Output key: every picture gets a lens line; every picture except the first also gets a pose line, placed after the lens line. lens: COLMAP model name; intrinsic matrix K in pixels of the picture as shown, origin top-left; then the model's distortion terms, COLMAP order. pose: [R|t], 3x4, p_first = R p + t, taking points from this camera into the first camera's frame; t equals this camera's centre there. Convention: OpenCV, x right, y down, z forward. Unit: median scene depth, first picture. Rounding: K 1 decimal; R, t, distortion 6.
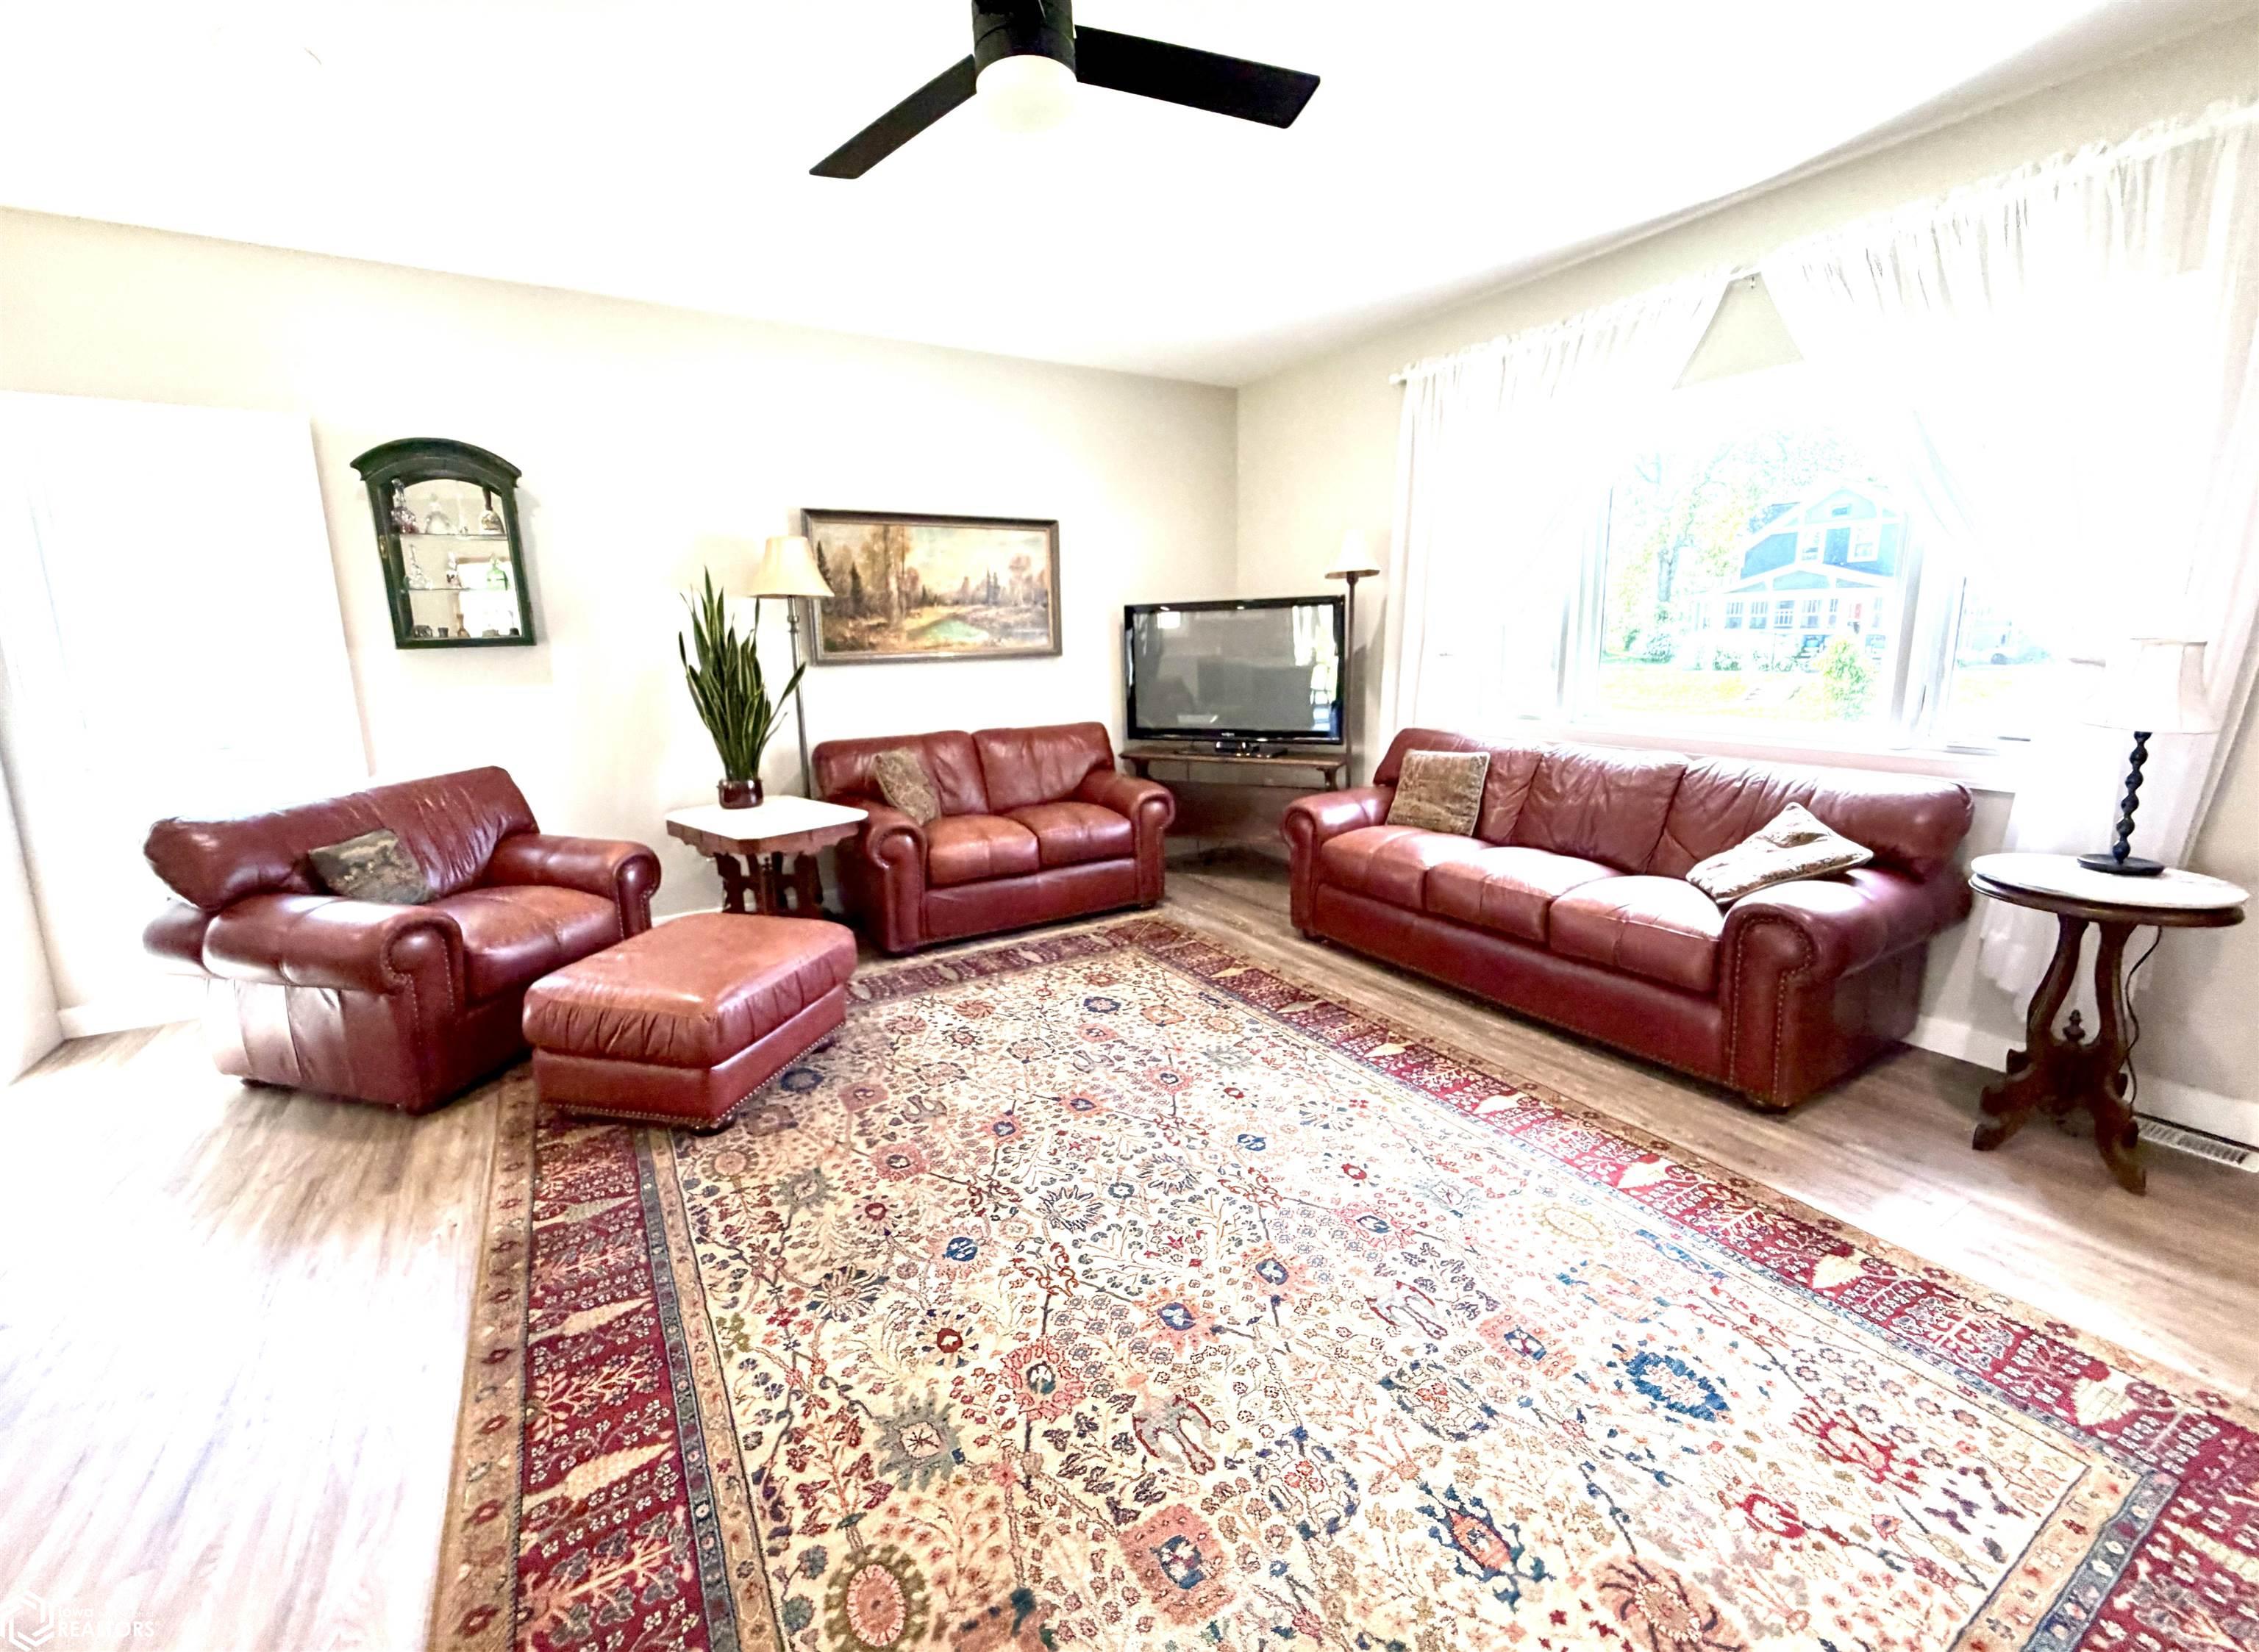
lens RADIAL K [[924.9, 0, 1126.2], [0, 924.9, 800.4], [0, 0, 1]] dist [-0.000346, 0.000060]
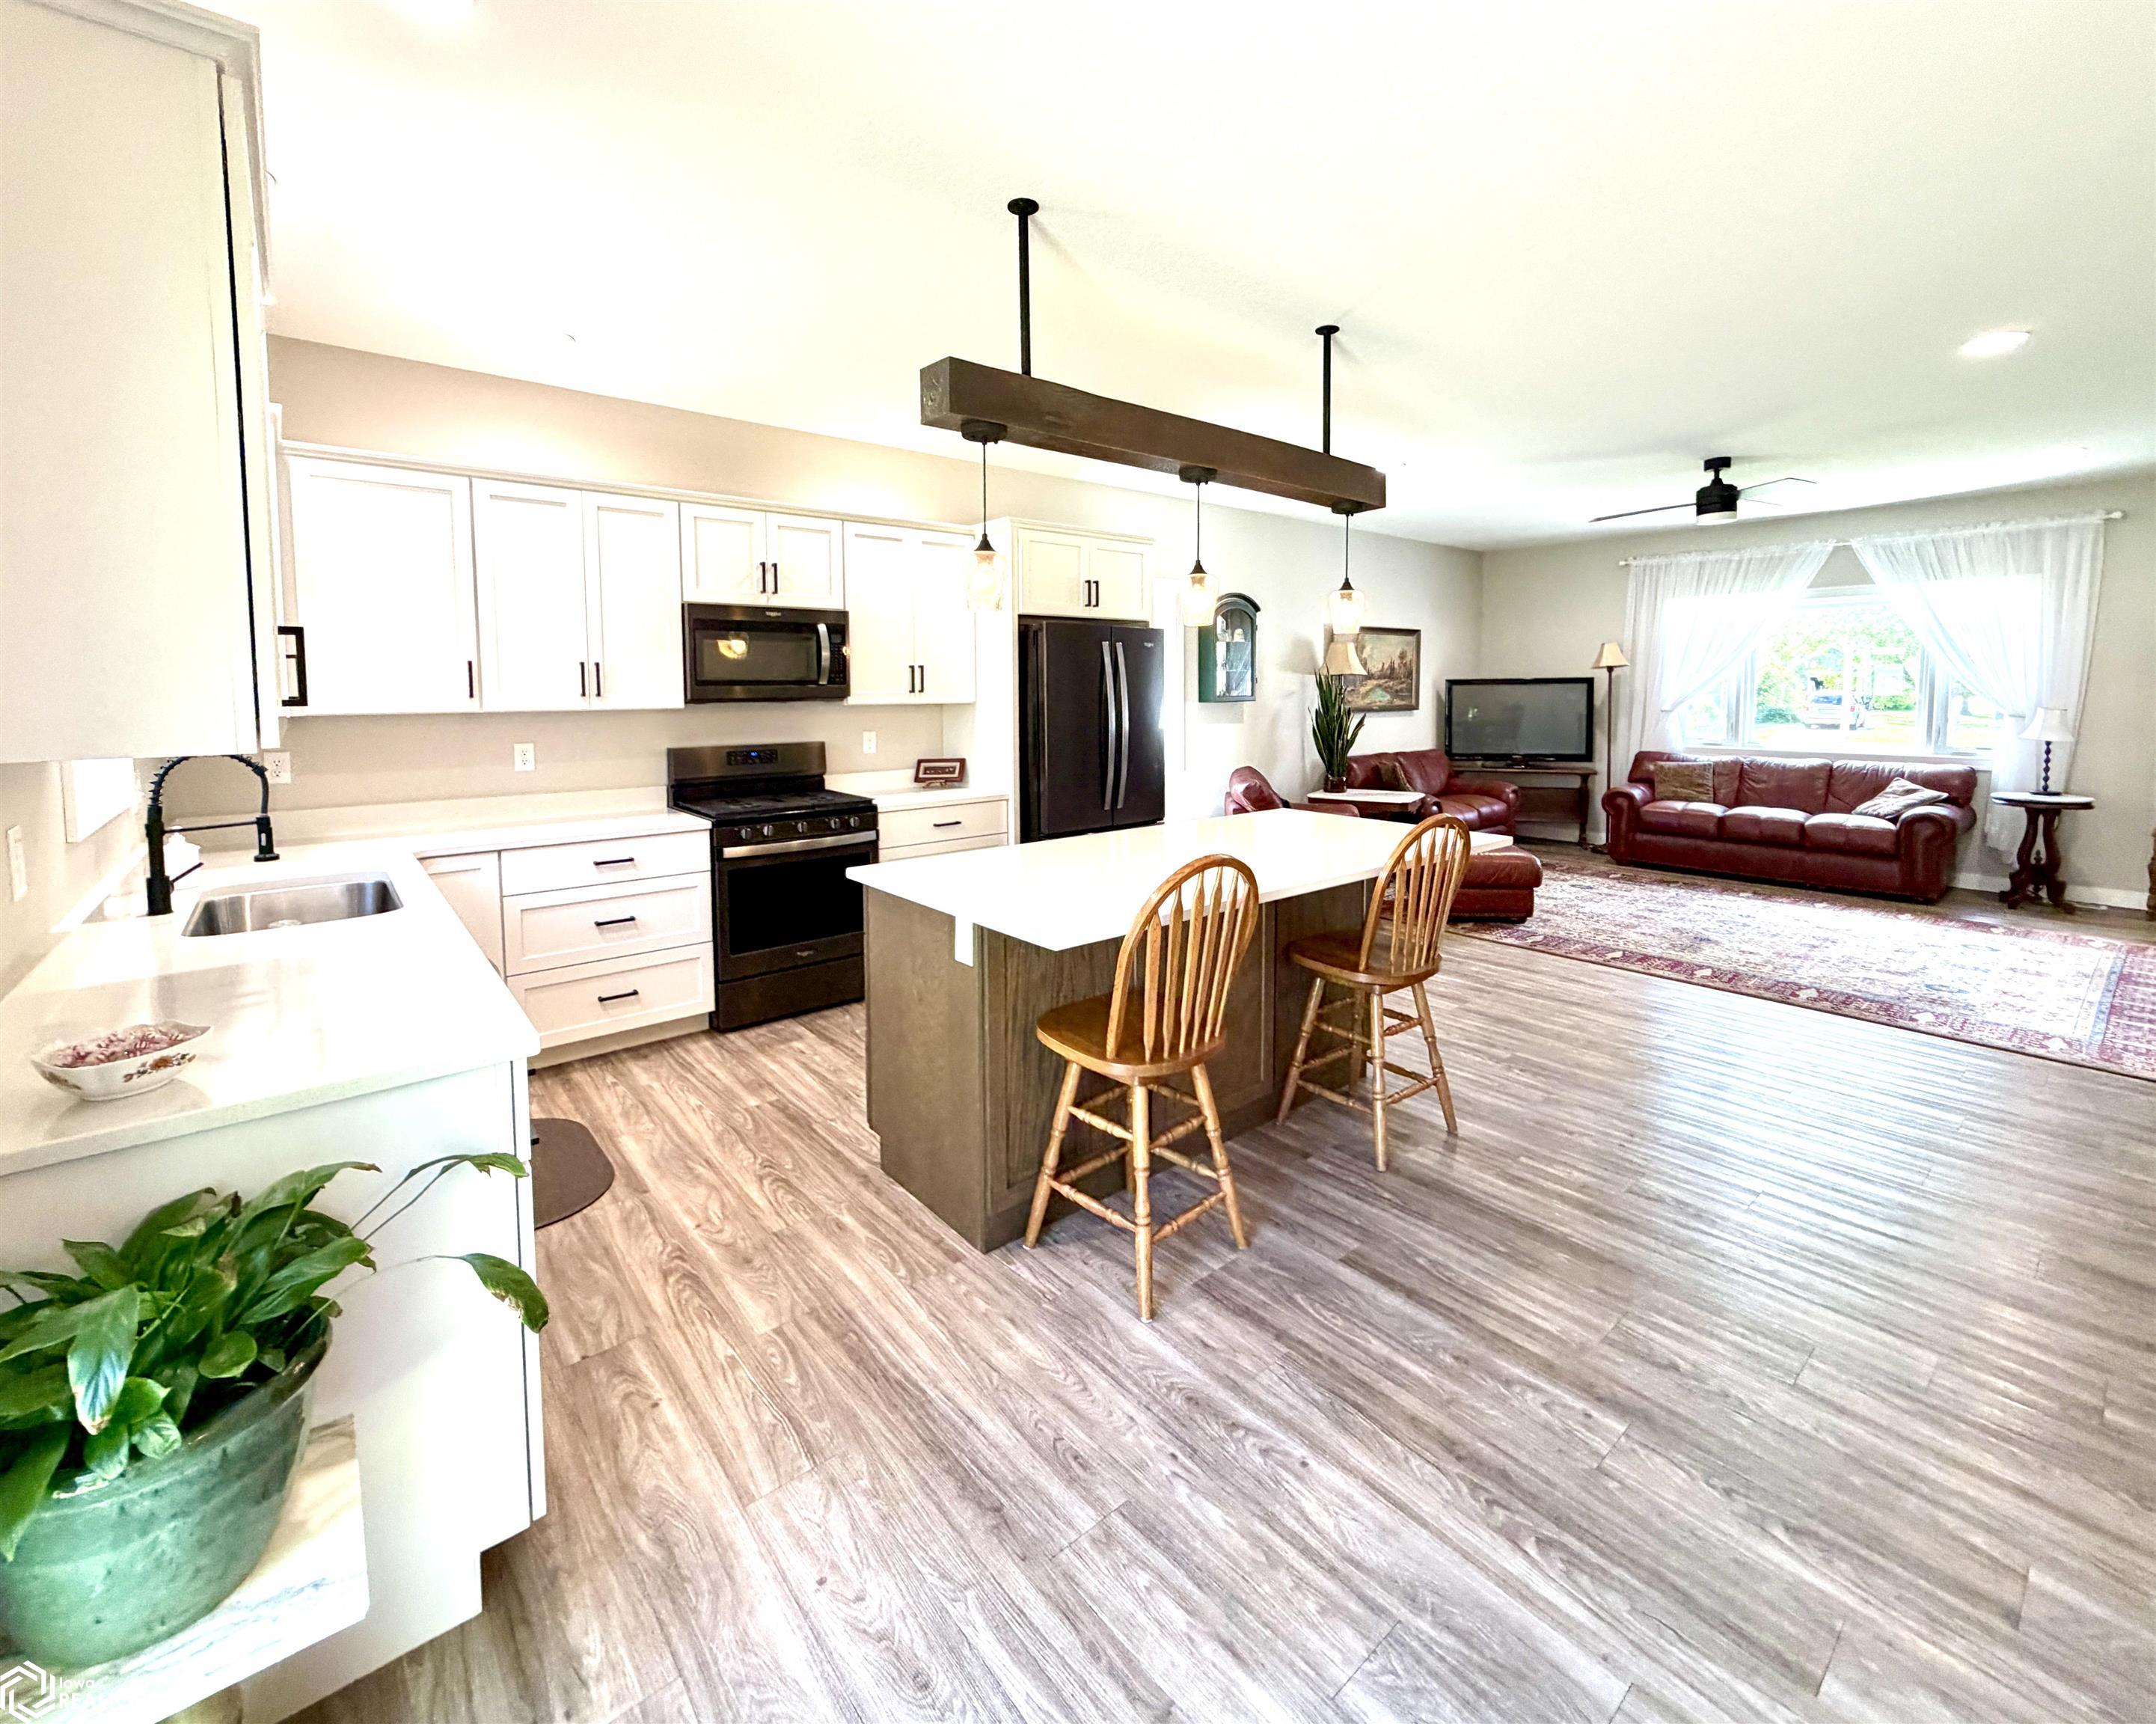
lens RADIAL K [[930.1, 0, 1075.7], [0, 930.1, 745.0], [0, 0, 1]] dist [-0.001228, 0.000127]
pose [[0.987624, 0.004594, 0.156775, -1.348949], [0.013927, 0.993053, -0.116838, 0.134435], [-0.156223, 0.117576, 0.980699, -0.766727]]
